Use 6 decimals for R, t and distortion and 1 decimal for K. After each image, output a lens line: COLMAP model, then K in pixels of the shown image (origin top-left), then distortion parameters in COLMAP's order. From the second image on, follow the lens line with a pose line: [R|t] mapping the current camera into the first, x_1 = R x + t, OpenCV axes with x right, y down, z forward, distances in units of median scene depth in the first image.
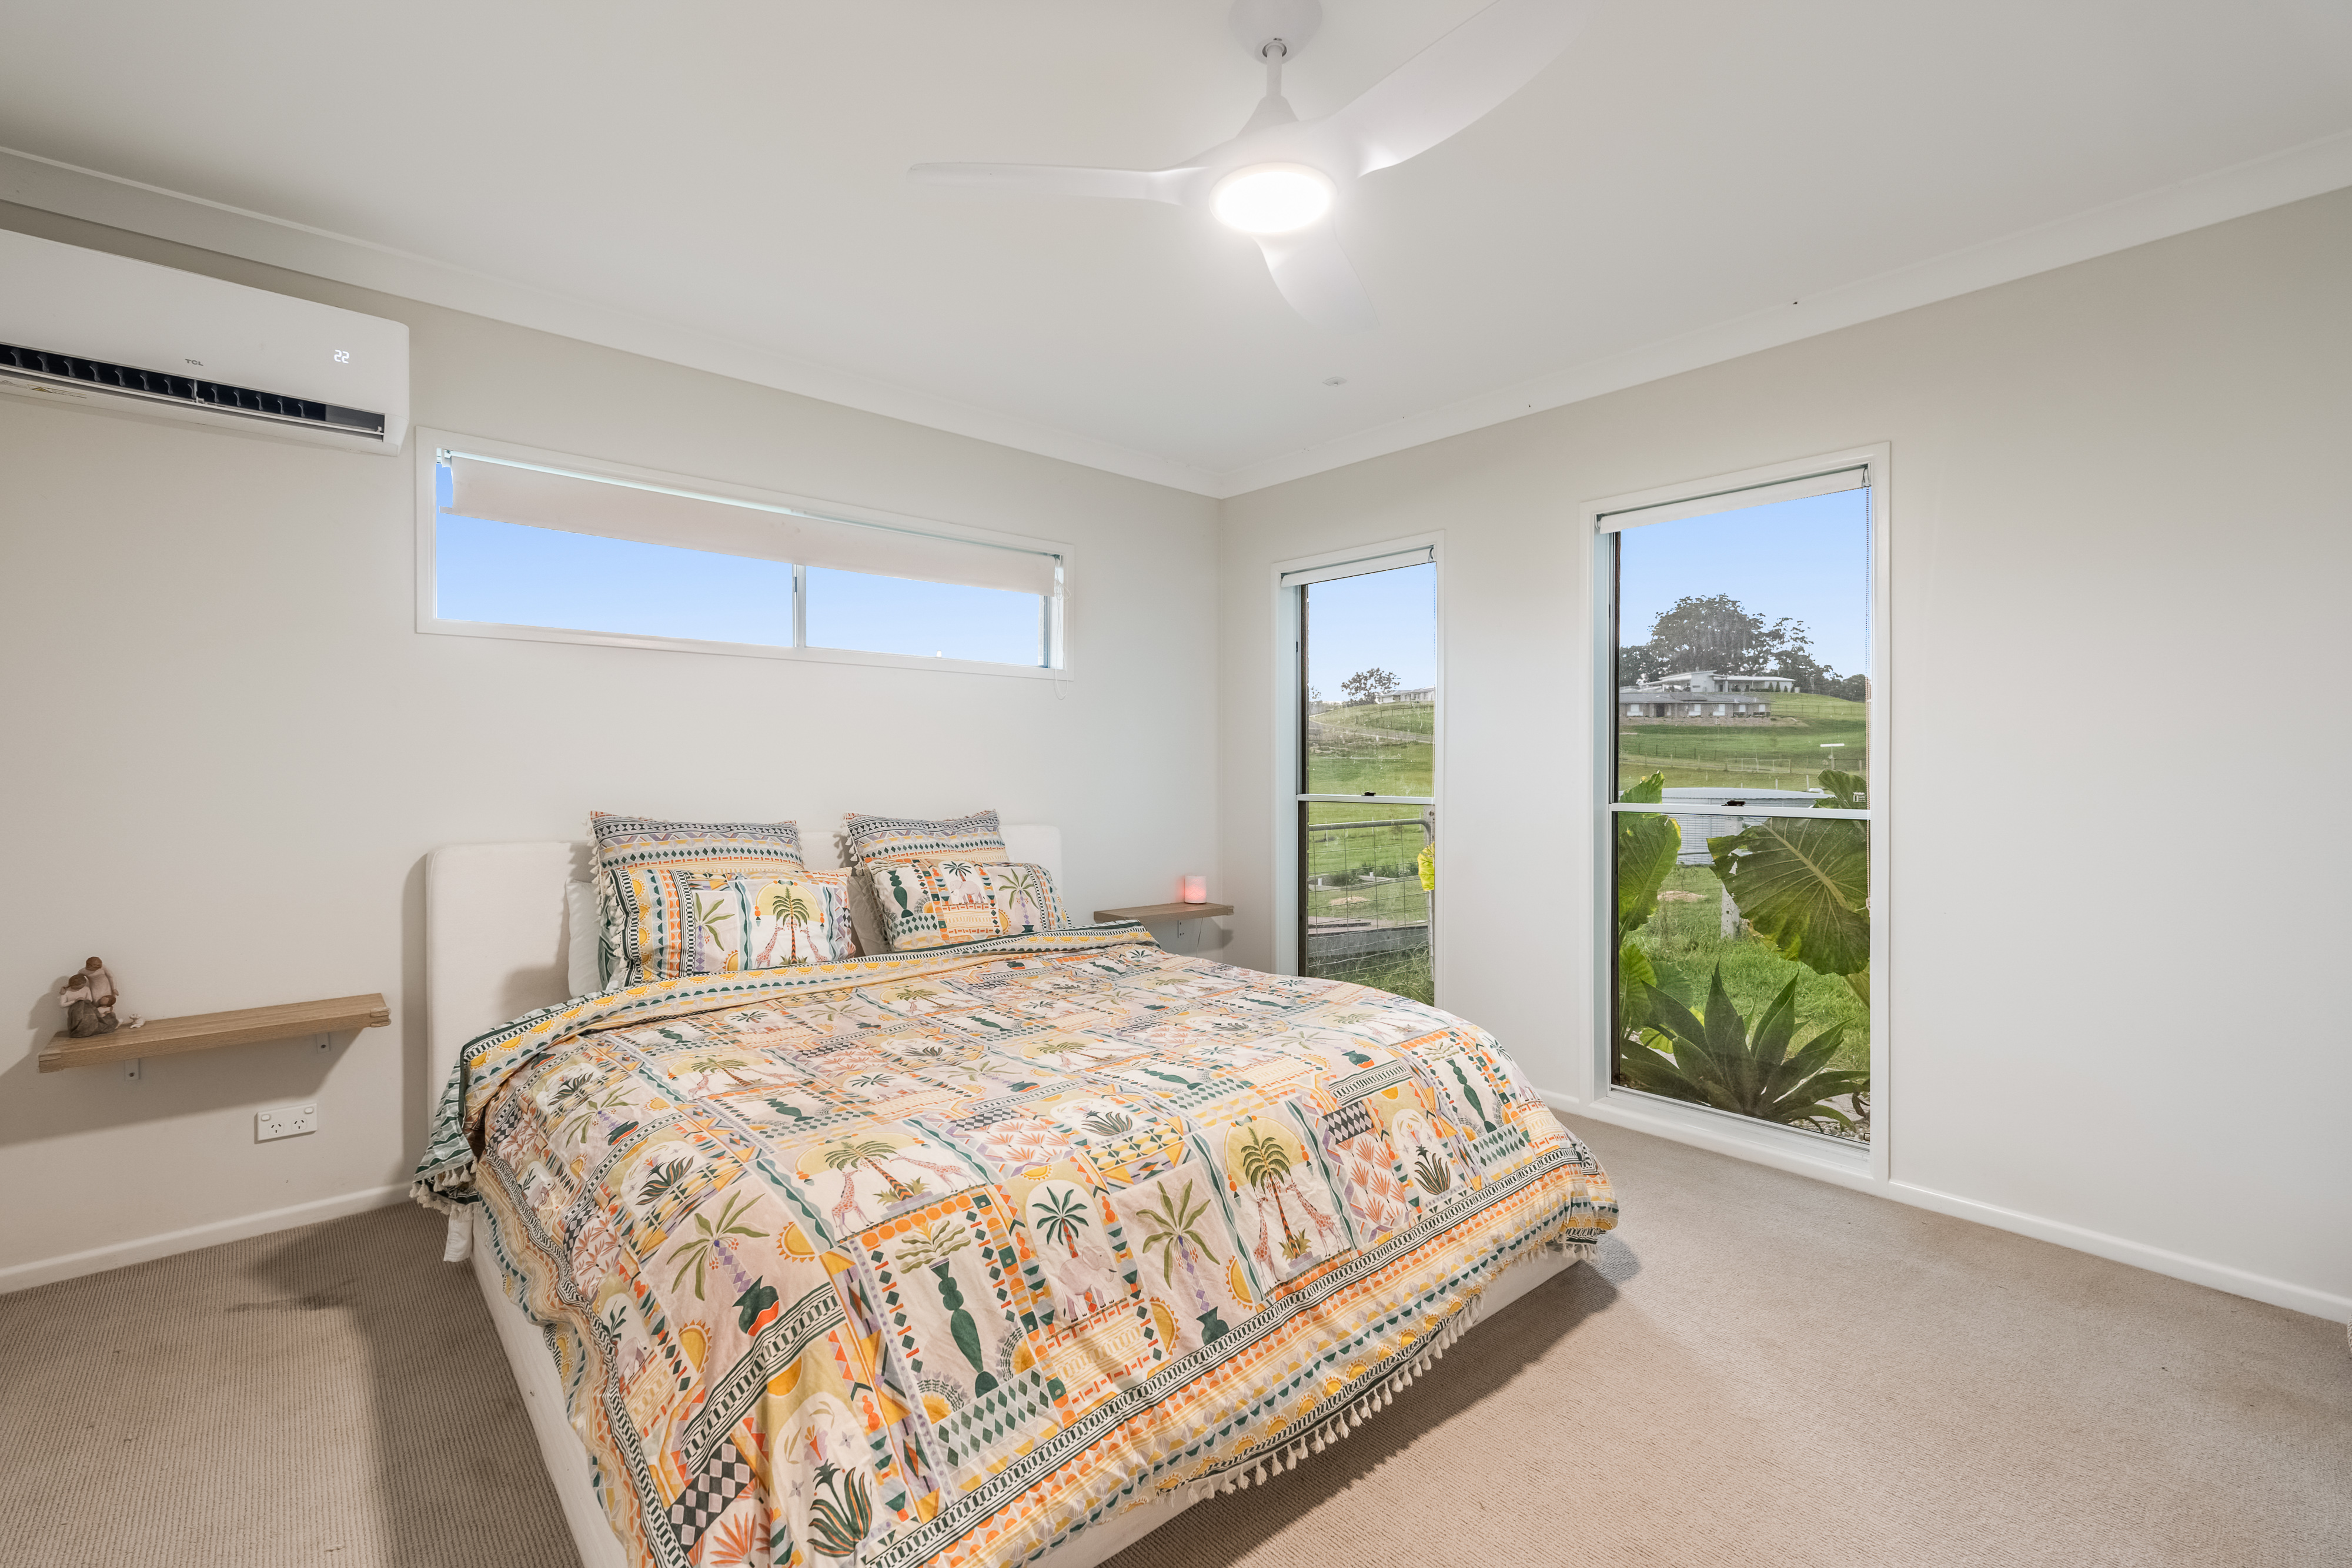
lens RADIAL K [[1031.6, 0, 1176.0], [0, 1031.6, 784.0], [0, 0, 1]] dist [-0.001468, 0.000183]
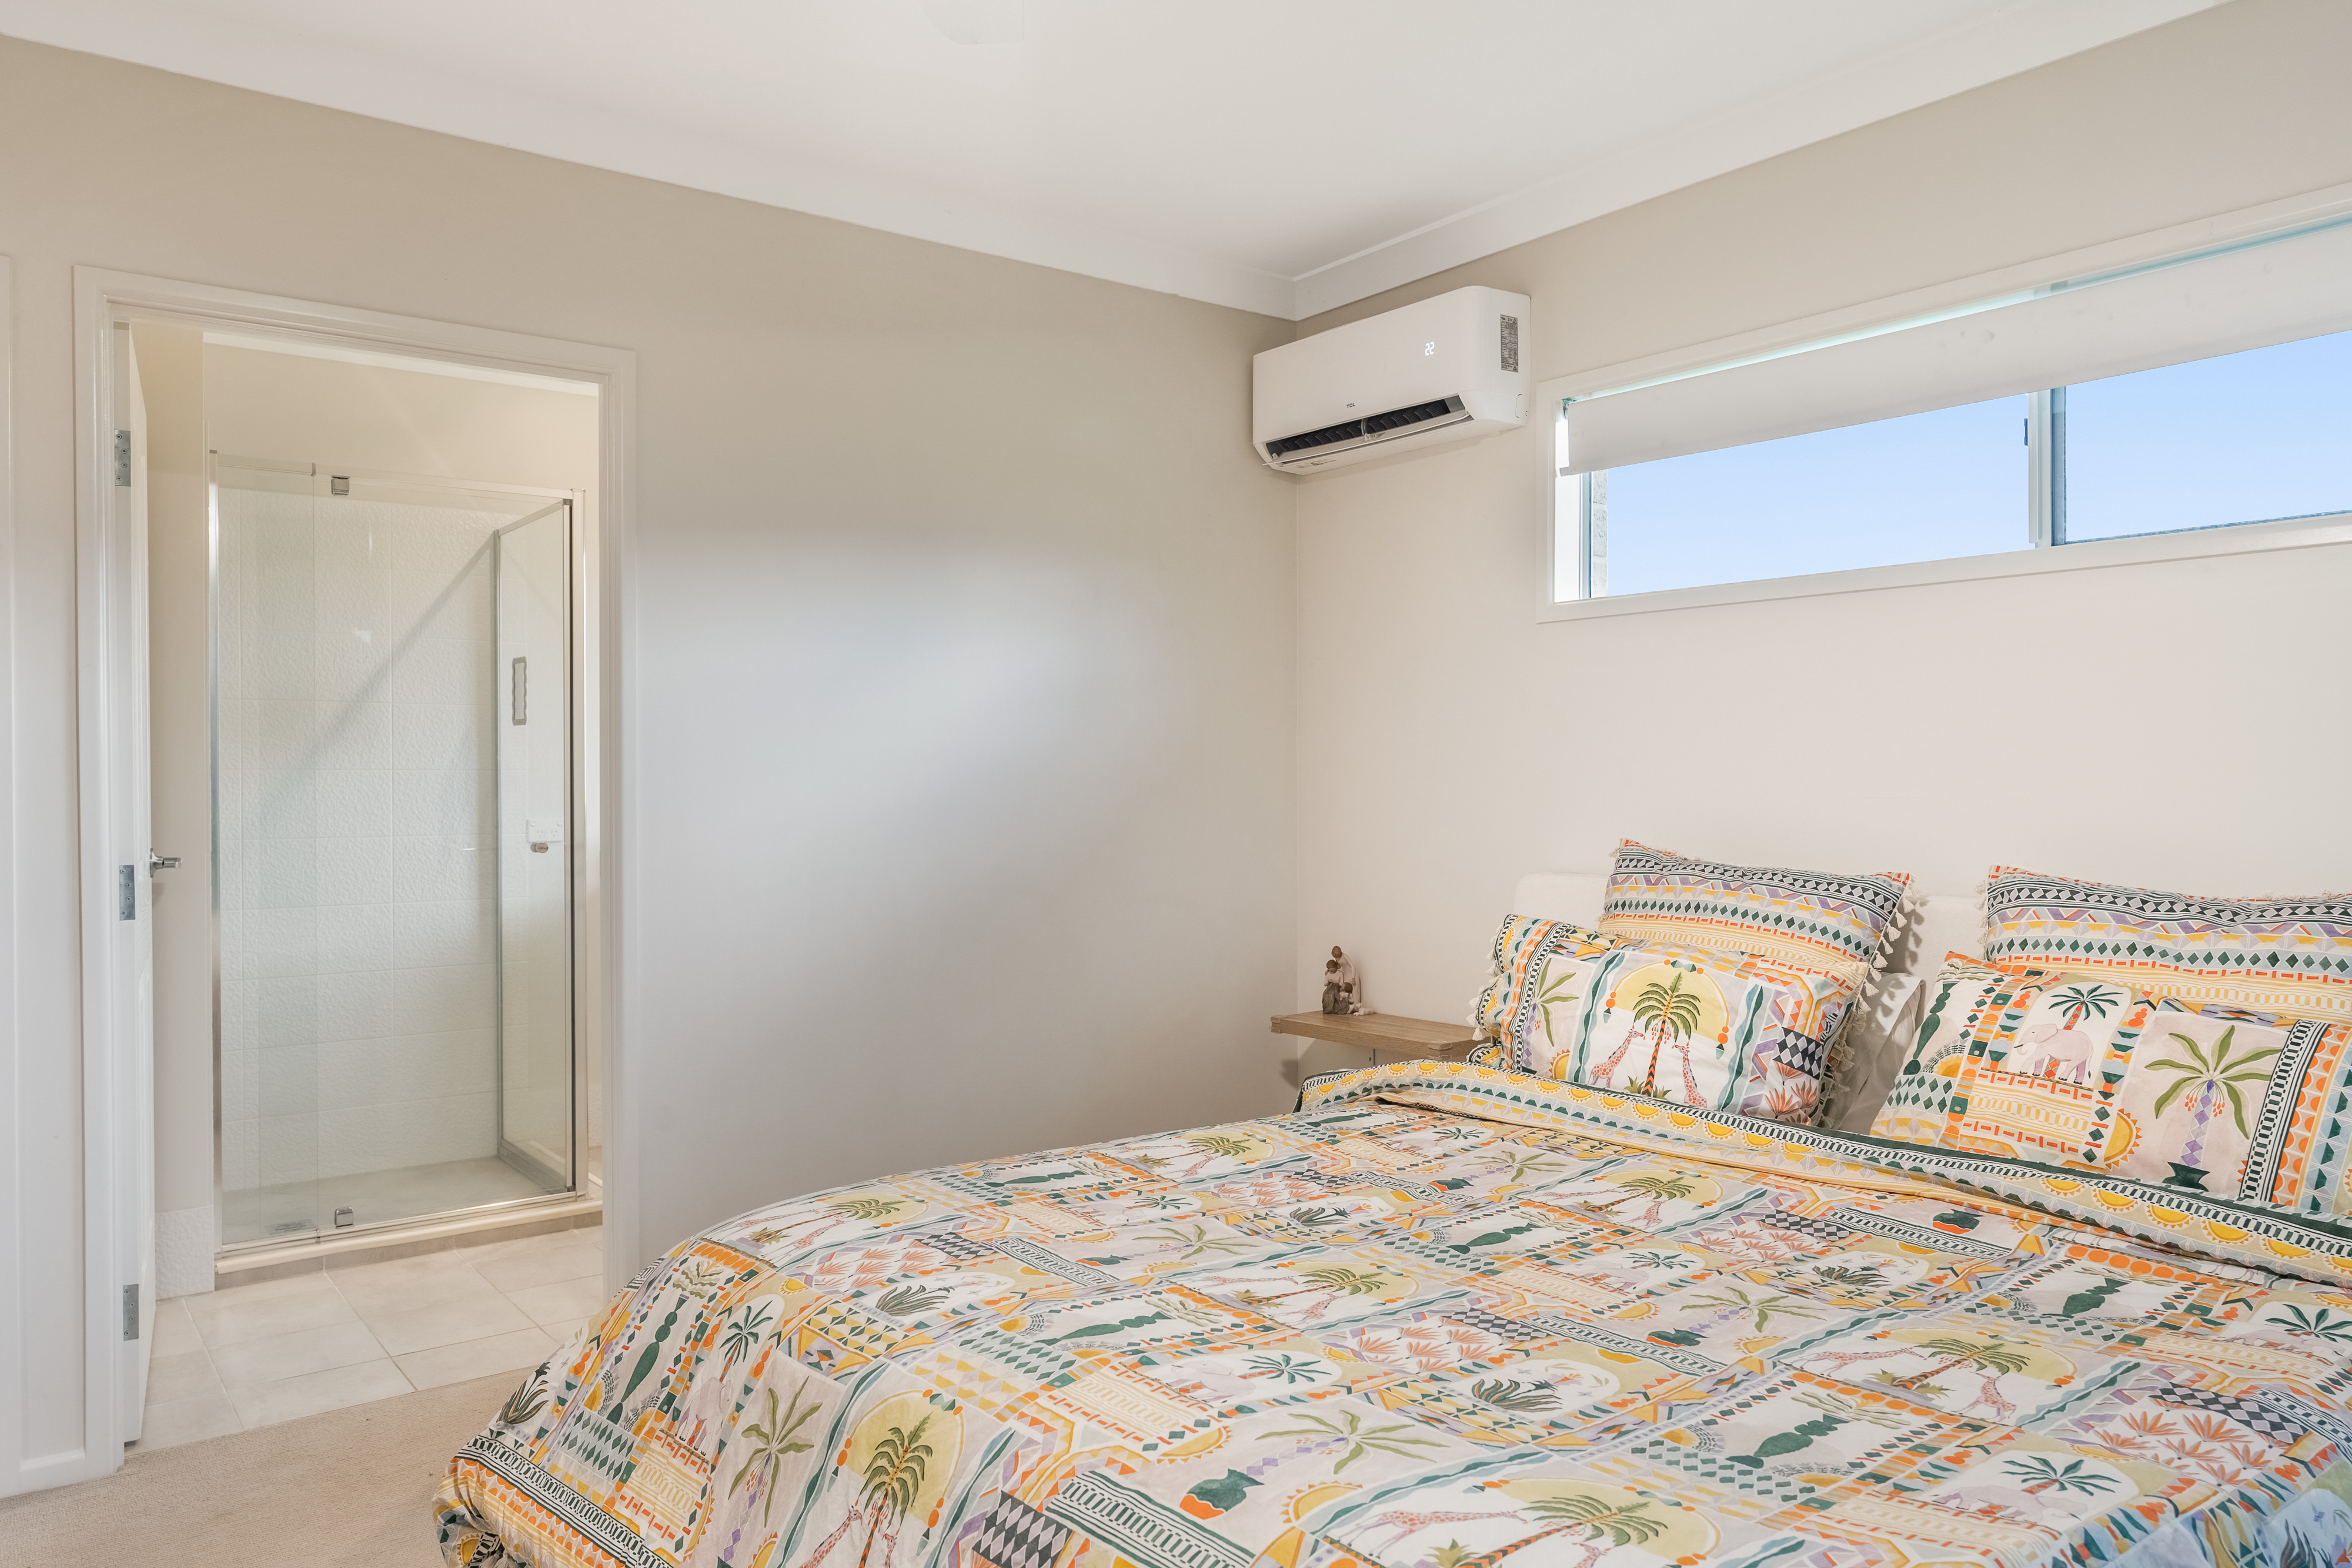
lens RADIAL K [[1630.8, 0, 1176.0], [0, 1630.8, 784.0], [0, 0, 1]] dist [-0.007264, -0.004193]
pose [[-0.076569, 0.002392, -0.997061, 0.790887], [-0.010720, 0.999937, 0.003222, -0.016870], [0.997007, 0.010936, -0.076539, 0.987914]]
